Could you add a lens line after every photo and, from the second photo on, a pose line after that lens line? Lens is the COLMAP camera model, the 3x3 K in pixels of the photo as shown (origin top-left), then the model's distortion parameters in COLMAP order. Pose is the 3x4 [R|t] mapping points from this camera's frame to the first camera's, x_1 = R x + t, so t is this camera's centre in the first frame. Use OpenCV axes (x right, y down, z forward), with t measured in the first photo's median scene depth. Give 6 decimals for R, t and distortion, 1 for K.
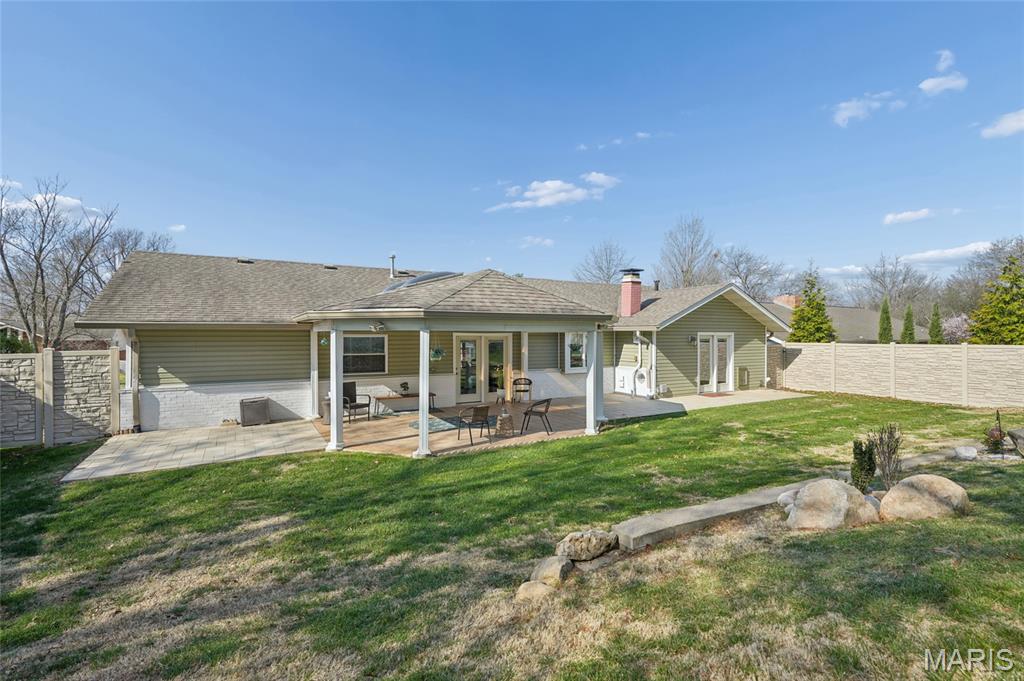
lens RADIAL K [[520.3, 0, 509.5], [0, 520.3, 336.1], [0, 0, 1]] dist [0.002025, -0.000217]
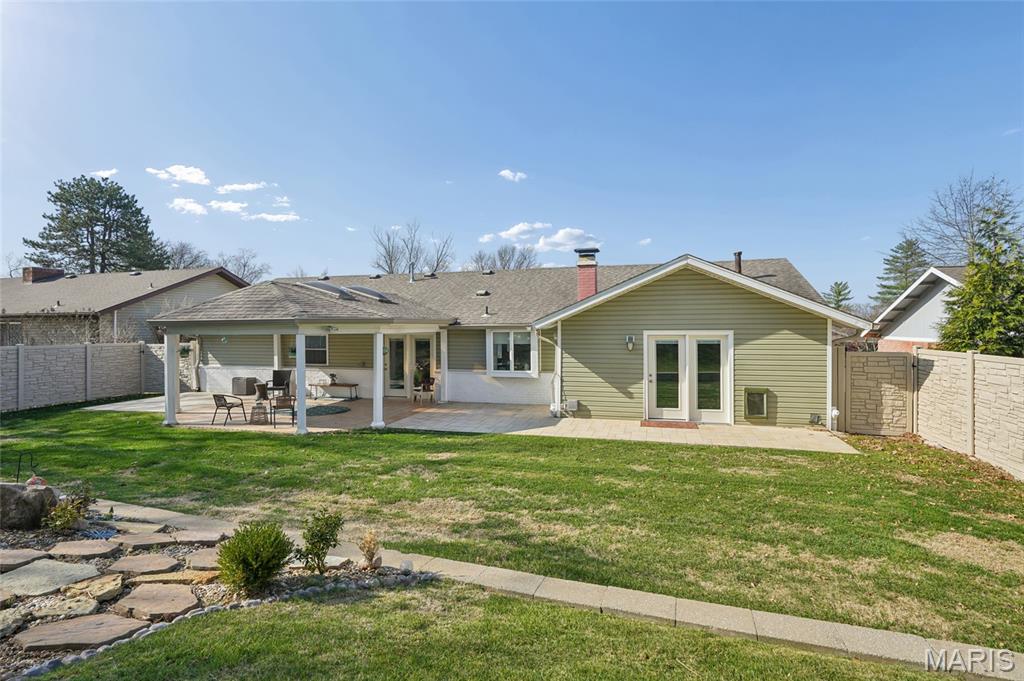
lens RADIAL K [[520.3, 0, 511.3], [0, 520.3, 336.7], [0, 0, 1]] dist [0.002025, -0.000217]
pose [[0.669971, 0.008565, -0.742338, 0.794600], [-0.000830, 0.999941, 0.010788, -0.006863], [0.742387, -0.006611, 0.669939, 0.422924]]
